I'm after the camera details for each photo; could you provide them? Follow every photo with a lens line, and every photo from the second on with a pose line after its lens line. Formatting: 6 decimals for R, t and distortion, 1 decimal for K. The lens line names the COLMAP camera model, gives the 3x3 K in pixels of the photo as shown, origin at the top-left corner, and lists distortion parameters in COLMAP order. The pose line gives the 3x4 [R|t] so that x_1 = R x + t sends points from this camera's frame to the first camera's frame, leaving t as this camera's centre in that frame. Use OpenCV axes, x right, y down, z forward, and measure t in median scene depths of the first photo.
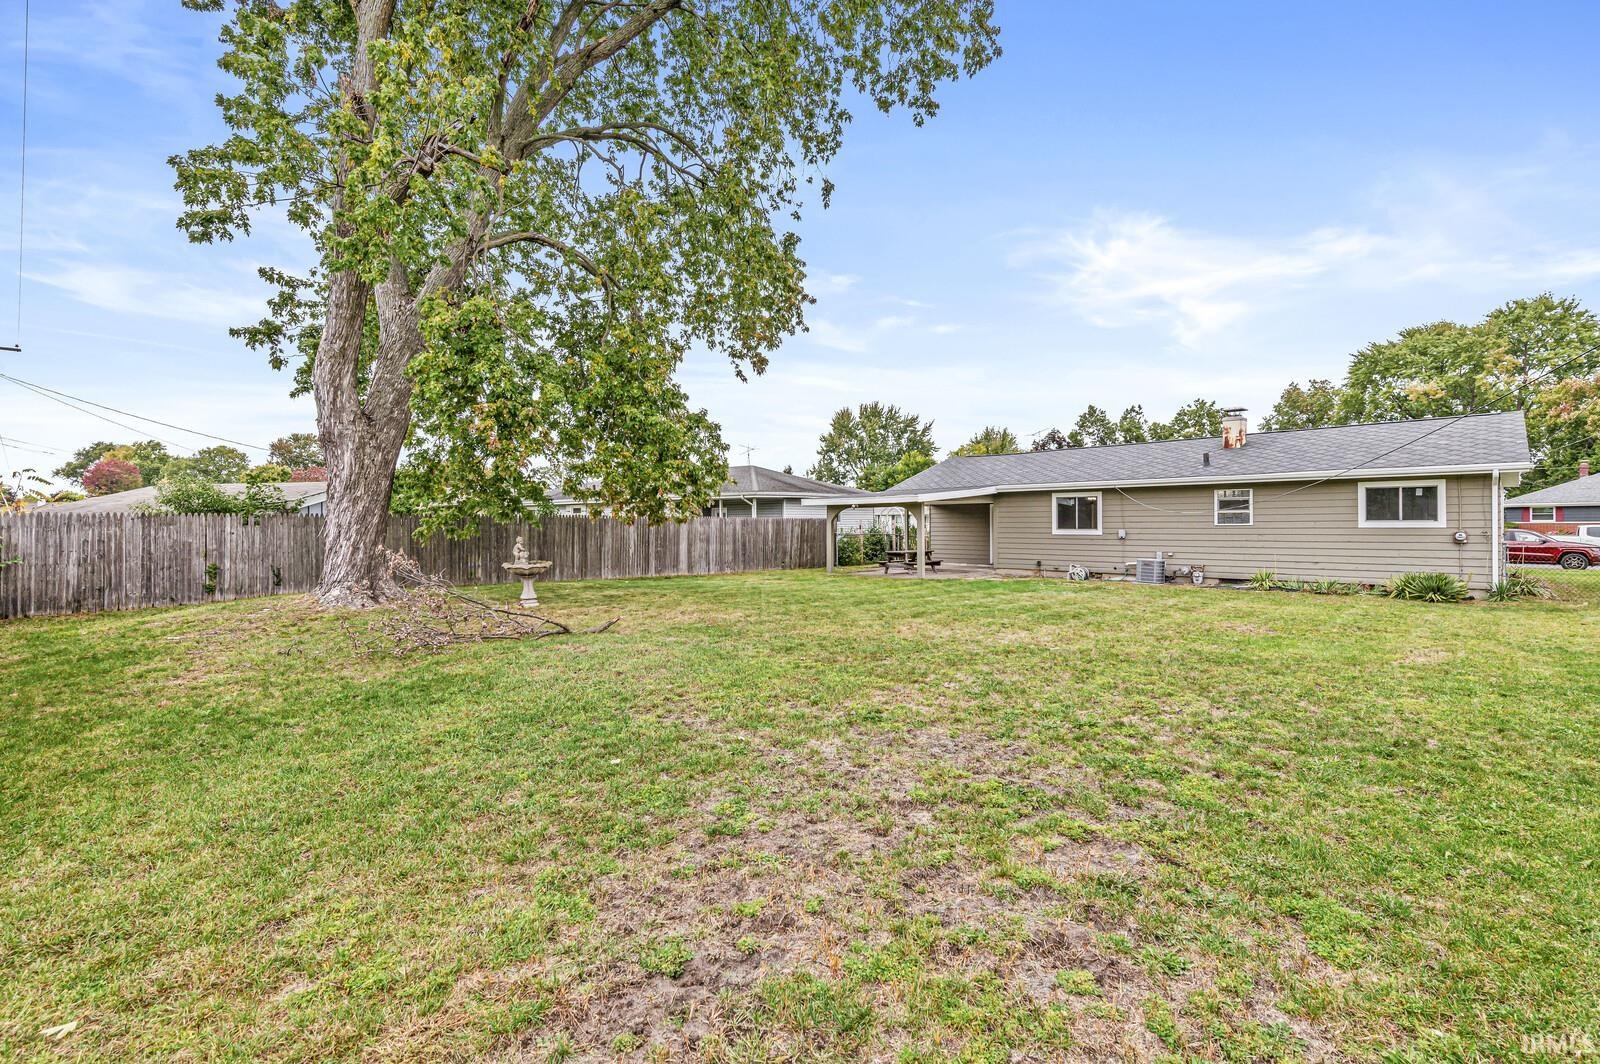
lens RADIAL K [[693.6, 0, 803.2], [0, 693.6, 512.0], [0, 0, 1]] dist [0.001043, -0.000411]
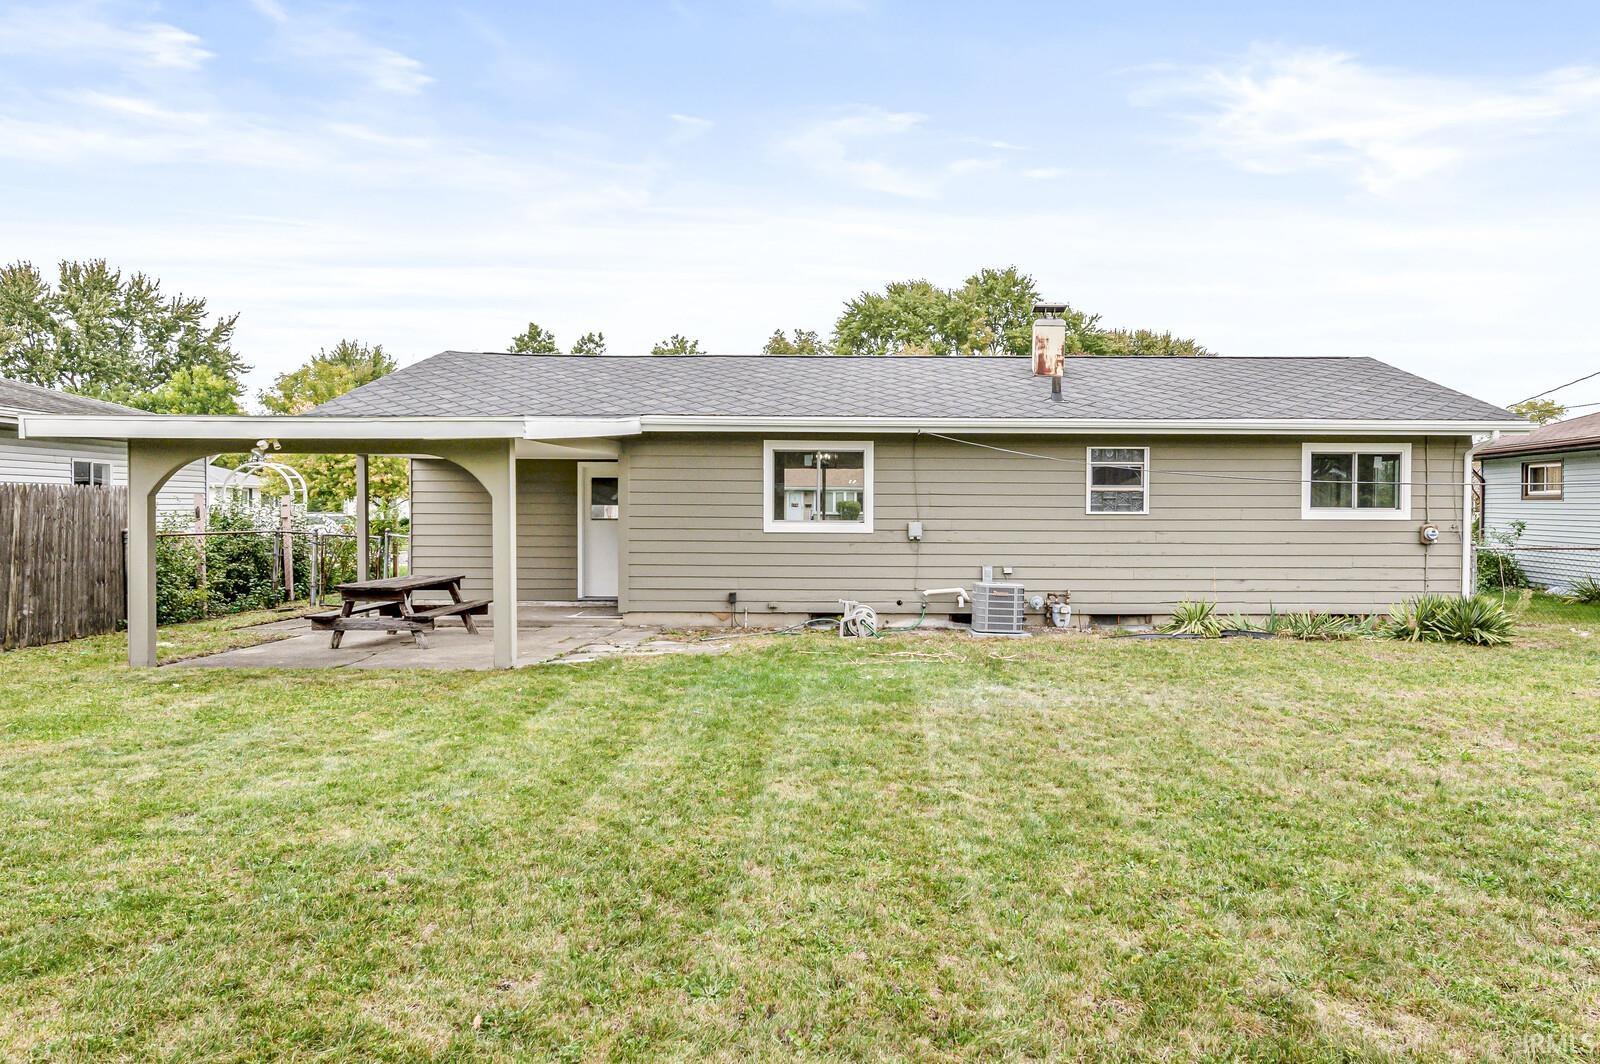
lens RADIAL K [[932.5, 0, 800.0], [0, 932.5, 532.0], [0, 0, 1]] dist [-0.002276, -0.002337]
pose [[0.707390, -0.009661, 0.706757, -0.024864], [-0.019976, 0.999234, 0.033653, 0.005752], [-0.706541, -0.037924, 0.706656, 0.279058]]
